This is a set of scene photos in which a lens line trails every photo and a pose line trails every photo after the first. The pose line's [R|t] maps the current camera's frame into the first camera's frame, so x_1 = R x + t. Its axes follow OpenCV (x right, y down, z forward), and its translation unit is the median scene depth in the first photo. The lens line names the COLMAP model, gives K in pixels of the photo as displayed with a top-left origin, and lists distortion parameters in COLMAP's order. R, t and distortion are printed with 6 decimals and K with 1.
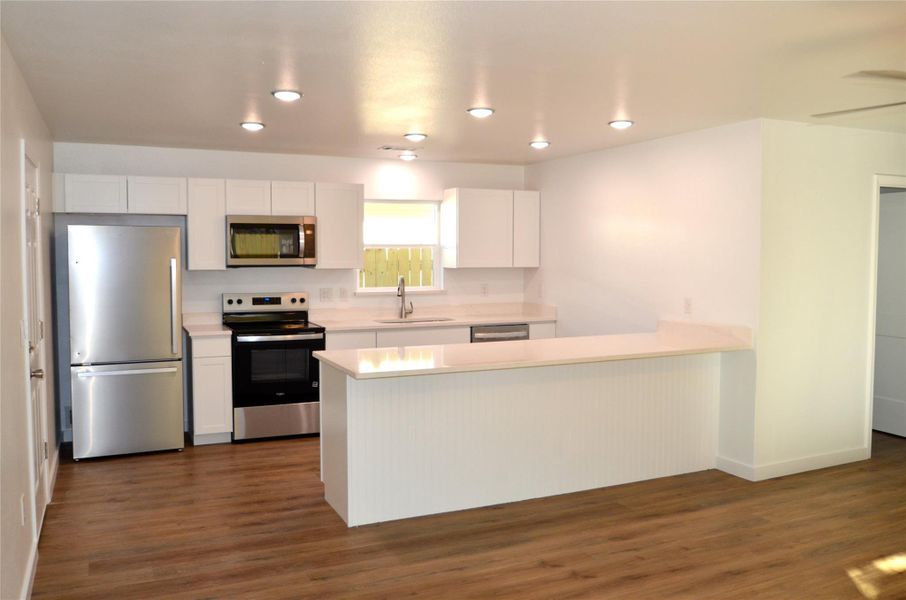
lens RADIAL K [[757.9, 0, 454.9], [0, 757.9, 308.3], [0, 0, 1]] dist [-0.061646, 0.000306]
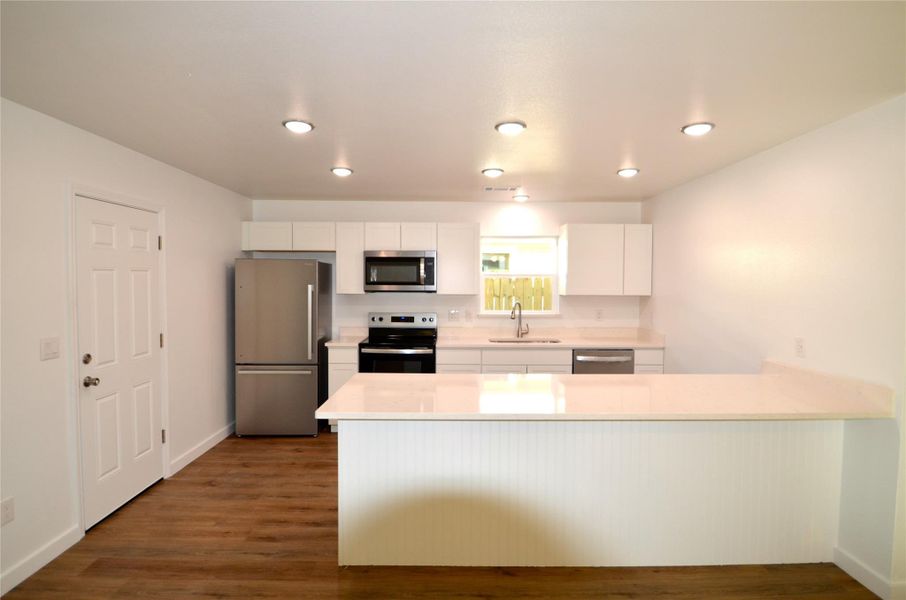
lens RADIAL K [[469.8, 0, 453.0], [0, 469.8, 300.0], [0, 0, 1]] dist [-0.025715, -0.001031]
pose [[0.908805, 0.020882, -0.416698, 0.150003], [-0.034672, 0.999072, -0.025551, -0.024750], [0.415778, 0.037669, 0.908686, 0.329075]]
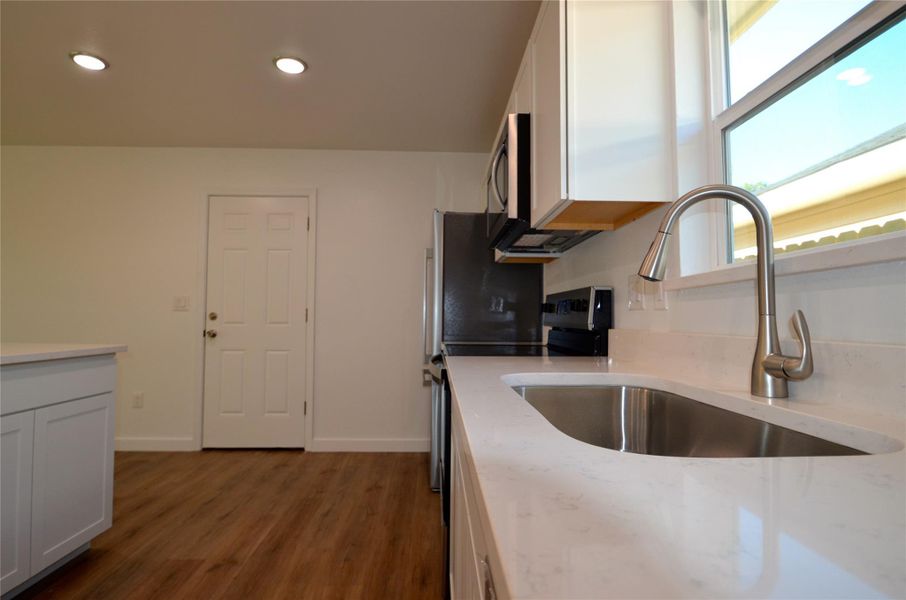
lens RADIAL K [[469.8, 0, 453.0], [0, 469.8, 300.0], [0, 0, 1]] dist [-0.025715, -0.001031]
pose [[-0.385407, -0.041359, -0.921819, 0.078154], [-0.075442, 0.997063, -0.013194, -0.004312], [0.919658, 0.064459, -0.387395, 1.060430]]
